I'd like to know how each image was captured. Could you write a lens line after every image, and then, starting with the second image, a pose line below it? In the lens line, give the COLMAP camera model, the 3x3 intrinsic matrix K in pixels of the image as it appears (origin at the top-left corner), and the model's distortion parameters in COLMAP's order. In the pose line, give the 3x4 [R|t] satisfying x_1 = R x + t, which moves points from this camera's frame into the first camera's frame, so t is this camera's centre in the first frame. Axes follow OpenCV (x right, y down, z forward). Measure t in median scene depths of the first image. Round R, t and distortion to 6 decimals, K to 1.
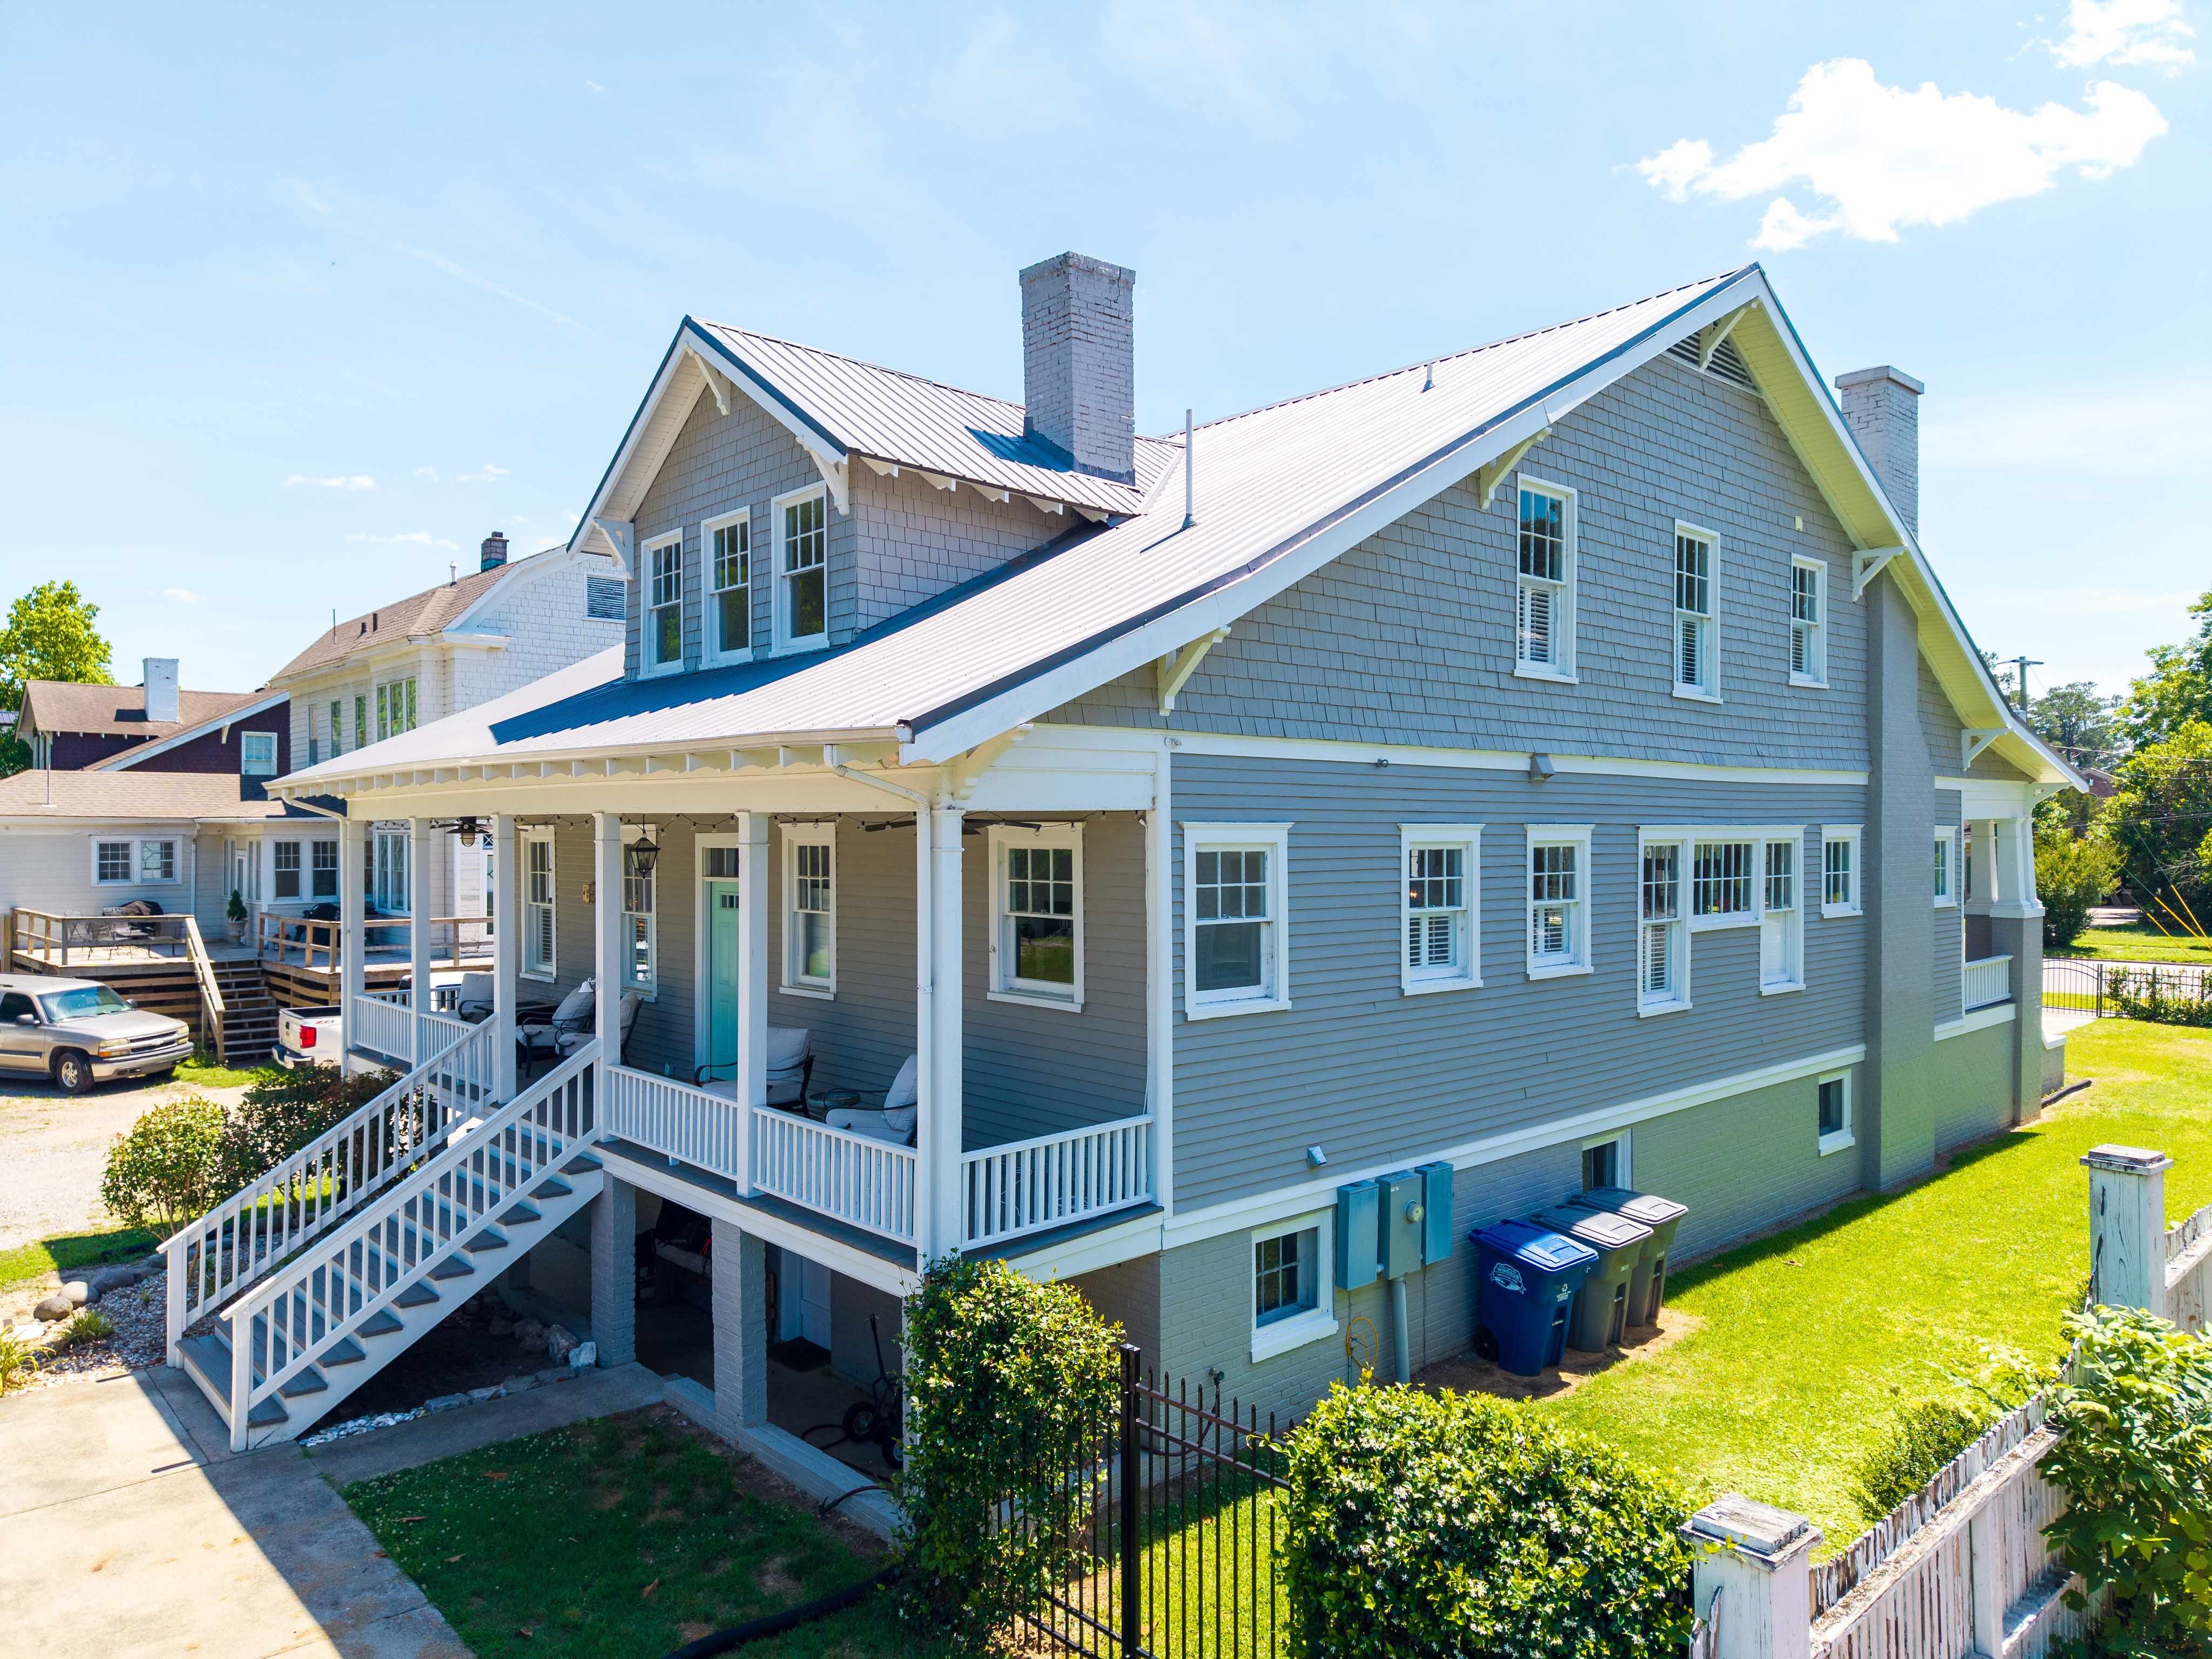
lens RADIAL K [[1529.6, 0, 1093.9], [0, 1529.6, 838.1], [0, 0, 1]] dist [0.012245, -0.020466]
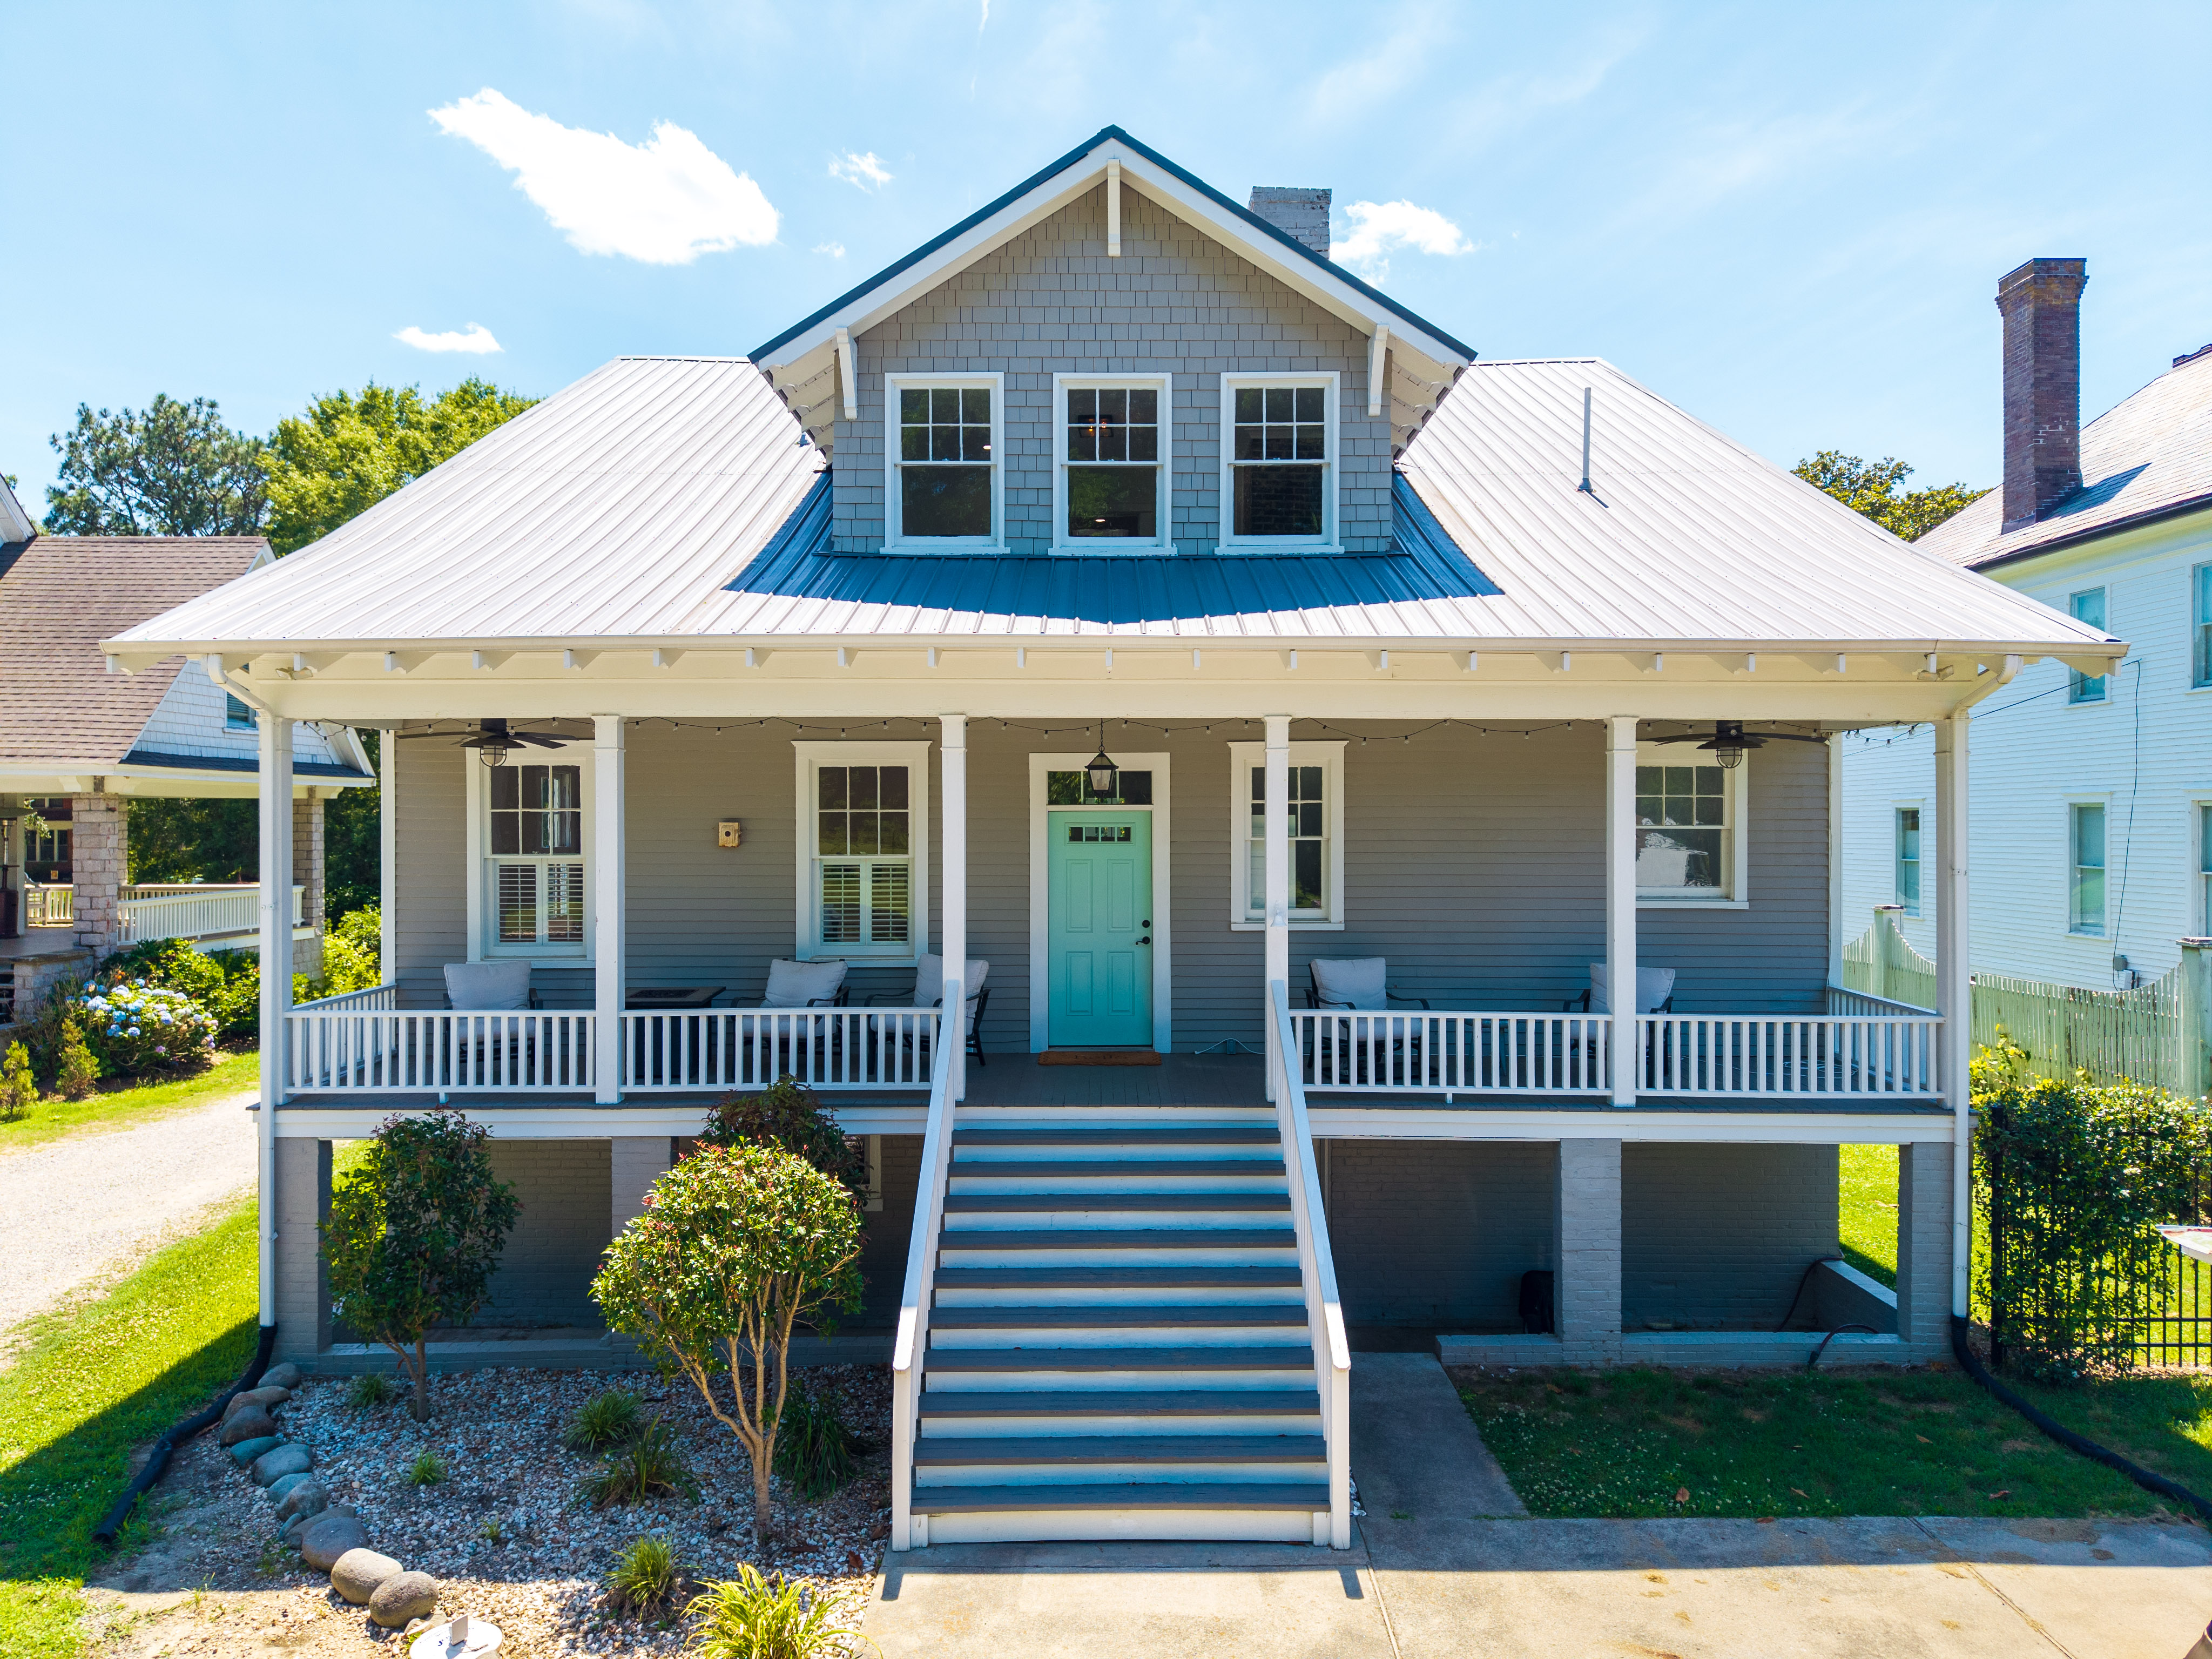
lens RADIAL K [[1529.6, 0, 1101.1], [0, 1529.6, 819.7], [0, 0, 1]] dist [0.012245, -0.020466]
pose [[0.659856, -0.003172, 0.751385, -1.119867], [-0.003696, 0.999965, 0.007466, 0.037635], [-0.751383, -0.007704, 0.659822, 0.558252]]
